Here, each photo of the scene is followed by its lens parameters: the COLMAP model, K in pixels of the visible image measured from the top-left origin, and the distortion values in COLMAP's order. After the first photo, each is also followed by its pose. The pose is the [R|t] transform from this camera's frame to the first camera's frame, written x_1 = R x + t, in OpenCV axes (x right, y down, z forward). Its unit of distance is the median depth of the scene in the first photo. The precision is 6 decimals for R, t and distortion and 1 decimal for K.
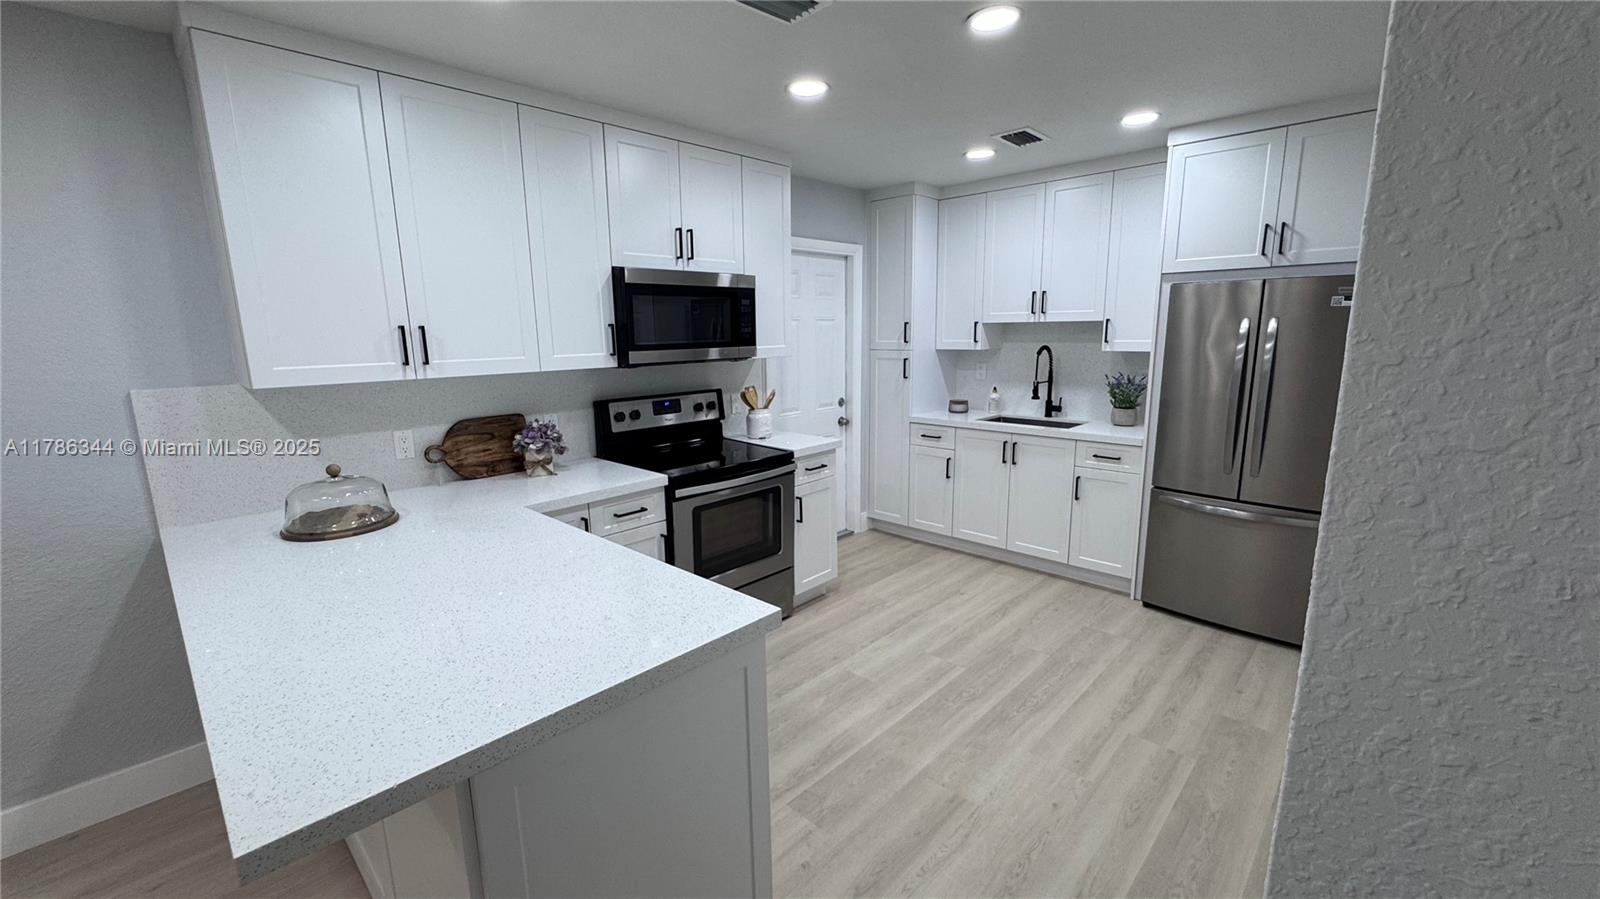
lens RADIAL K [[640.3, 0, 799.7], [0, 640.3, 450.7], [0, 0, 1]] dist [-0.003840, 0.000479]
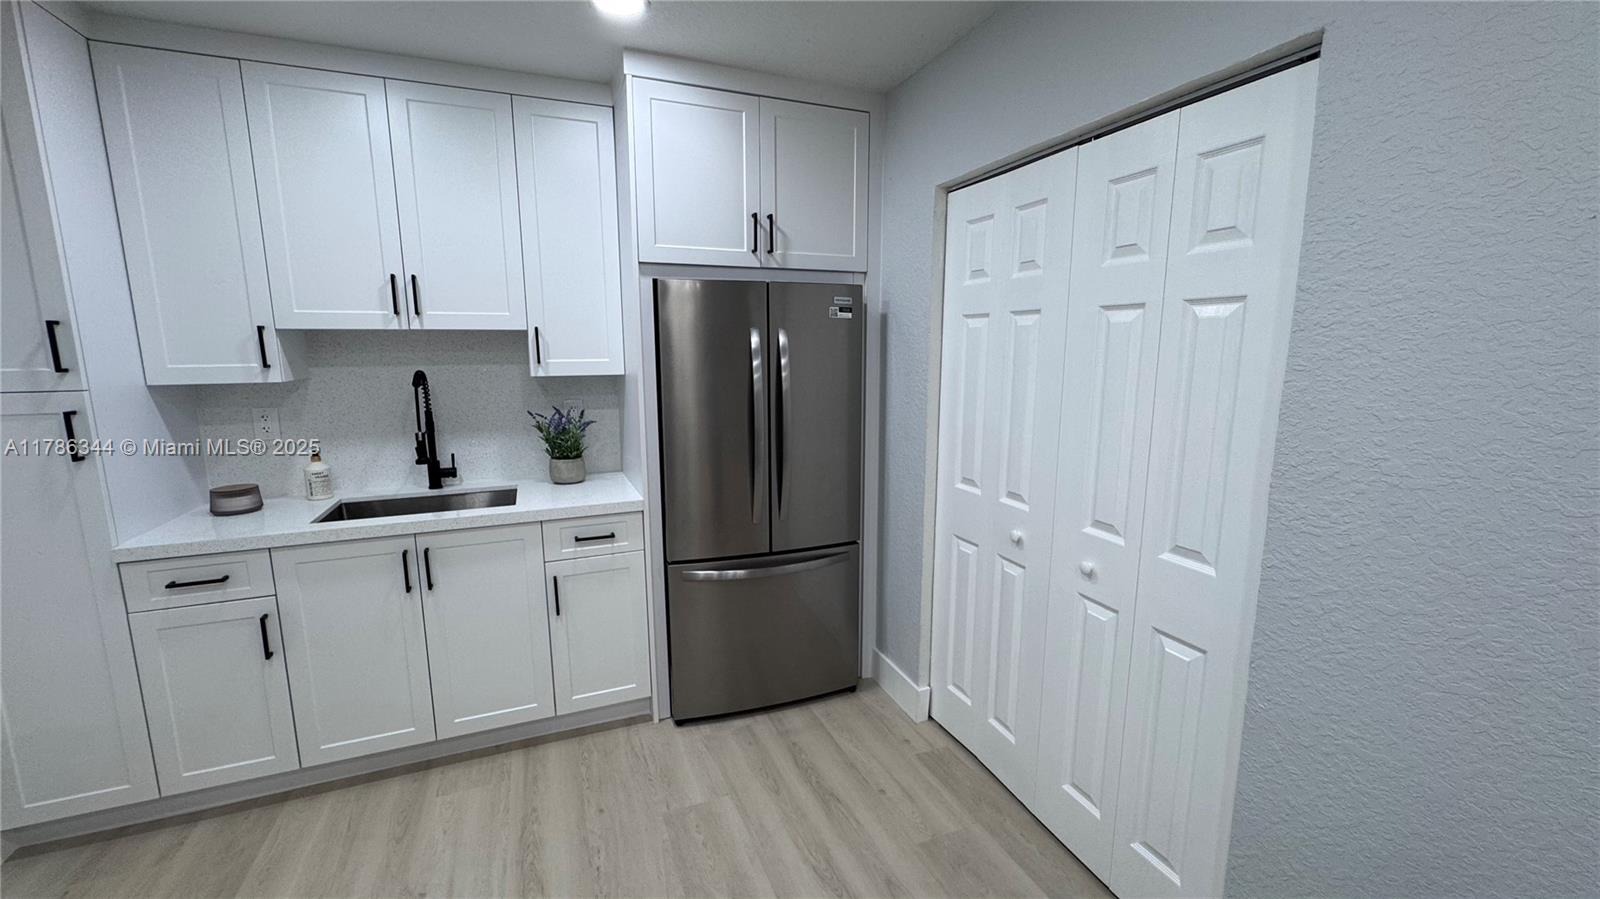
lens RADIAL K [[640.3, 0, 797.6], [0, 640.3, 450.1], [0, 0, 1]] dist [-0.003840, 0.000479]
pose [[0.403414, -0.135007, 0.905003, -0.019113], [0.170247, 0.982860, 0.070732, -0.102647], [-0.899040, 0.125540, 0.419484, 0.615391]]
